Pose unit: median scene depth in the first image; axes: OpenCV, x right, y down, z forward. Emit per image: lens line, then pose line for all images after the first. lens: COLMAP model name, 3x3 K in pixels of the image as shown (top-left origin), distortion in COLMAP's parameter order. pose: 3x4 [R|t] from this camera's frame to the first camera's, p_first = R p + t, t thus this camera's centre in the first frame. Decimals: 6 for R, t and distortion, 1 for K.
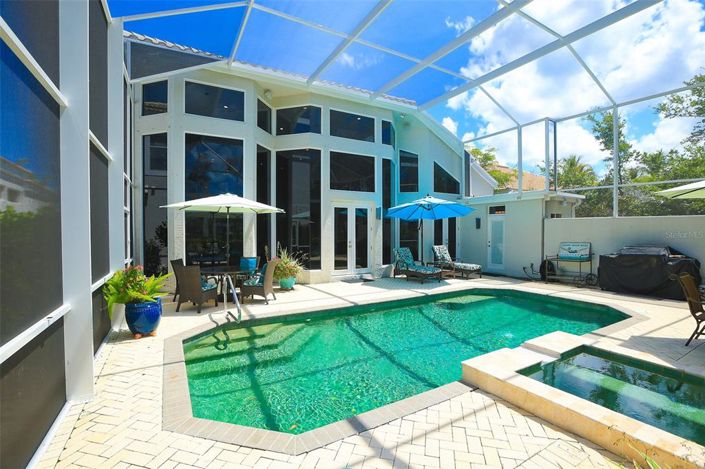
lens RADIAL K [[321.4, 0, 352.7], [0, 321.4, 232.1], [0, 0, 1]] dist [-0.034254, 0.005813]
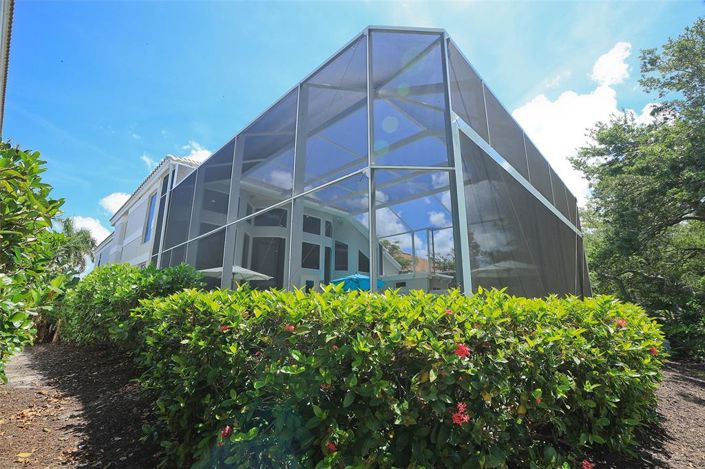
lens RADIAL K [[321.4, 0, 351.0], [0, 321.4, 234.2], [0, 0, 1]] dist [-0.034254, 0.005813]
pose [[0.965549, 0.068147, 0.251141, -0.172743], [-0.004937, 0.969724, -0.244154, 0.074967], [-0.260175, 0.234503, 0.936652, -0.419336]]
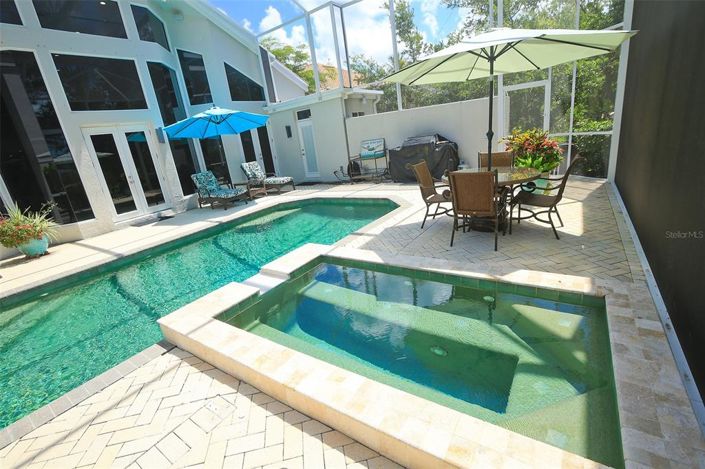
lens RADIAL K [[321.4, 0, 352.5], [0, 321.4, 231.6], [0, 0, 1]] dist [-0.034254, 0.005813]
pose [[0.898482, -0.235237, 0.370666, 0.172728], [0.130689, 0.949362, 0.285712, 0.008897], [-0.419106, -0.208265, 0.883728, 0.040672]]
